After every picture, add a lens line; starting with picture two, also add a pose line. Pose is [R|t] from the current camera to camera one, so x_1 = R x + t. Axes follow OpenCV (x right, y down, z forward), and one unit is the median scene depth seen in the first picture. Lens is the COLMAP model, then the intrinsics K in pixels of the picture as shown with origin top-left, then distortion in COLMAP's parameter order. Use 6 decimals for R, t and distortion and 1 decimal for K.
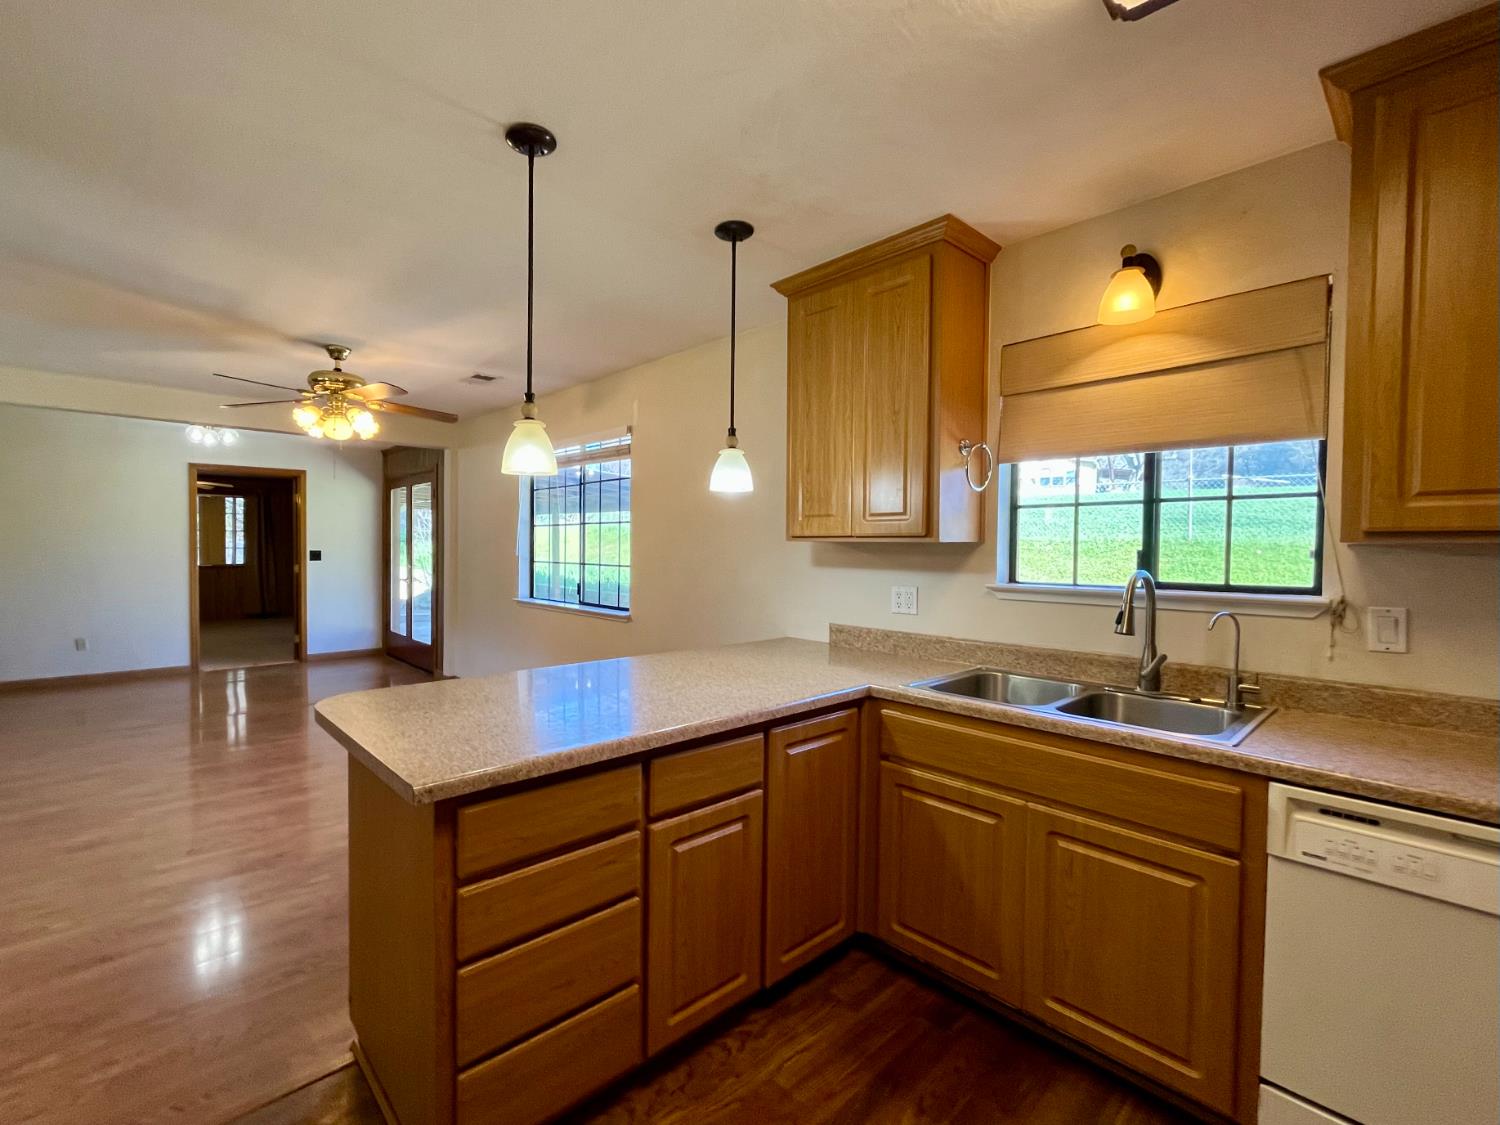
lens RADIAL K [[666.5, 0, 688.9], [0, 666.5, 563.1], [0, 0, 1]] dist [-0.001249, 0.000013]
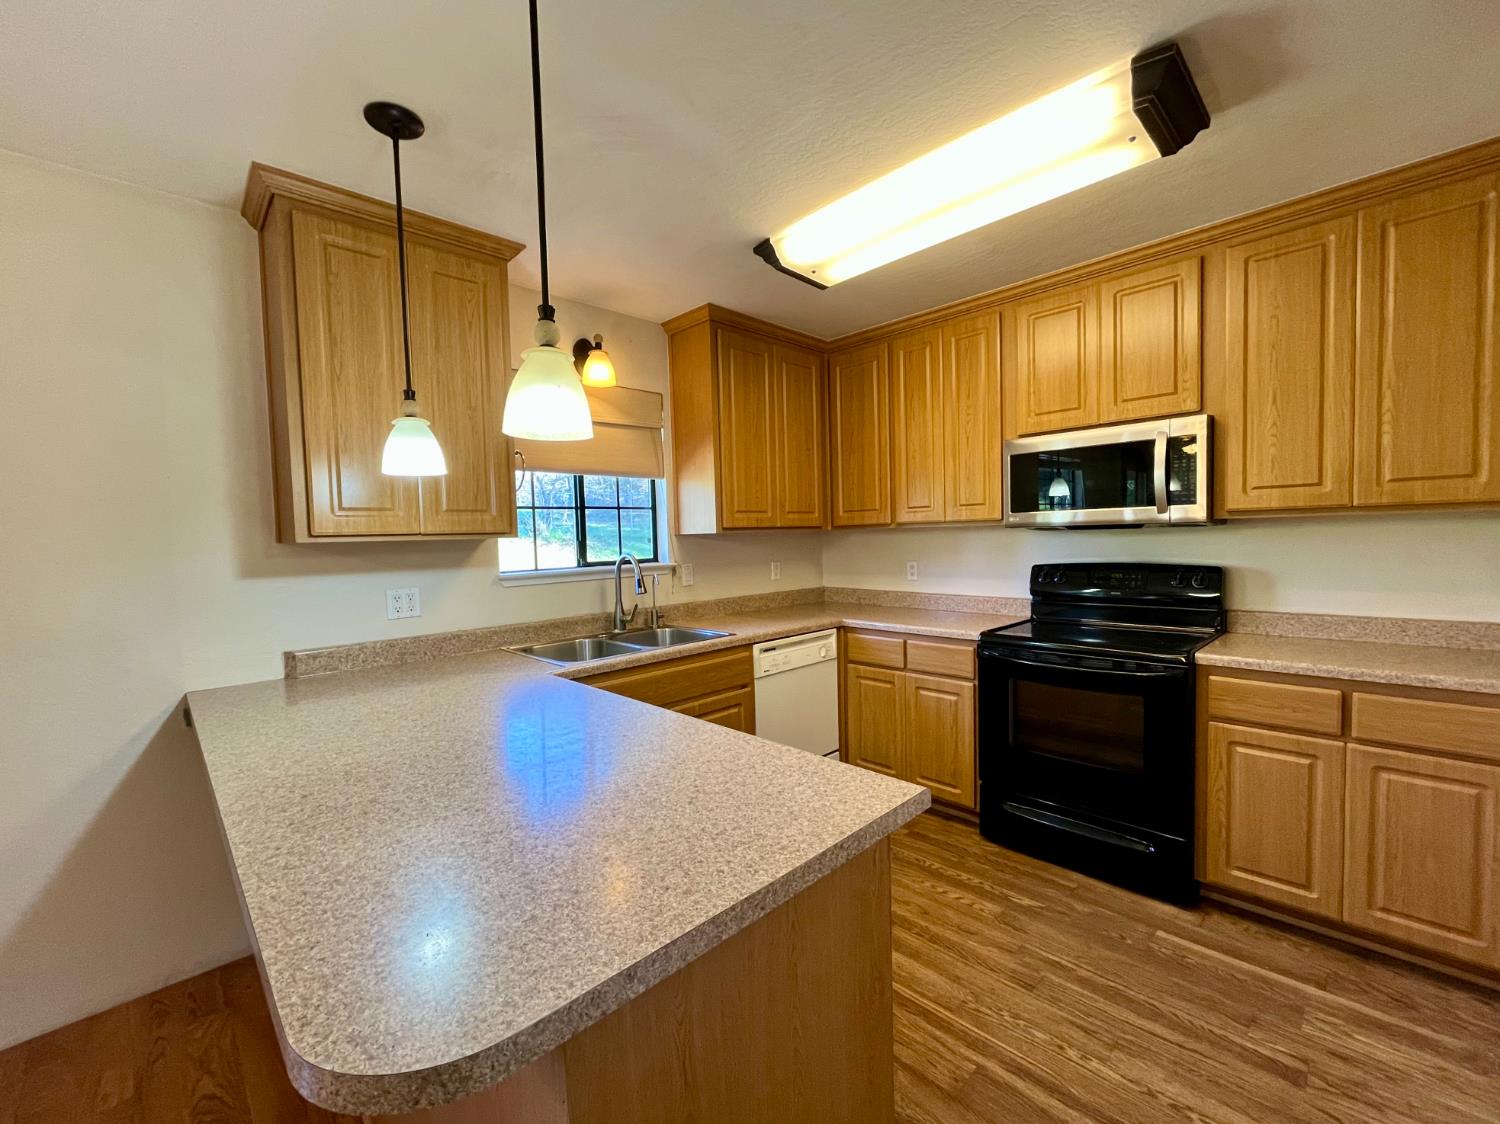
lens RADIAL K [[622.8, 0, 751.0], [0, 622.8, 563.8], [0, 0, 1]] dist [0.001109, -0.000019]
pose [[-0.061787, -0.055213, 0.996561, -0.749048], [0.051216, 0.996978, 0.058412, -0.032540], [-0.996774, 0.054649, -0.058772, 0.754515]]
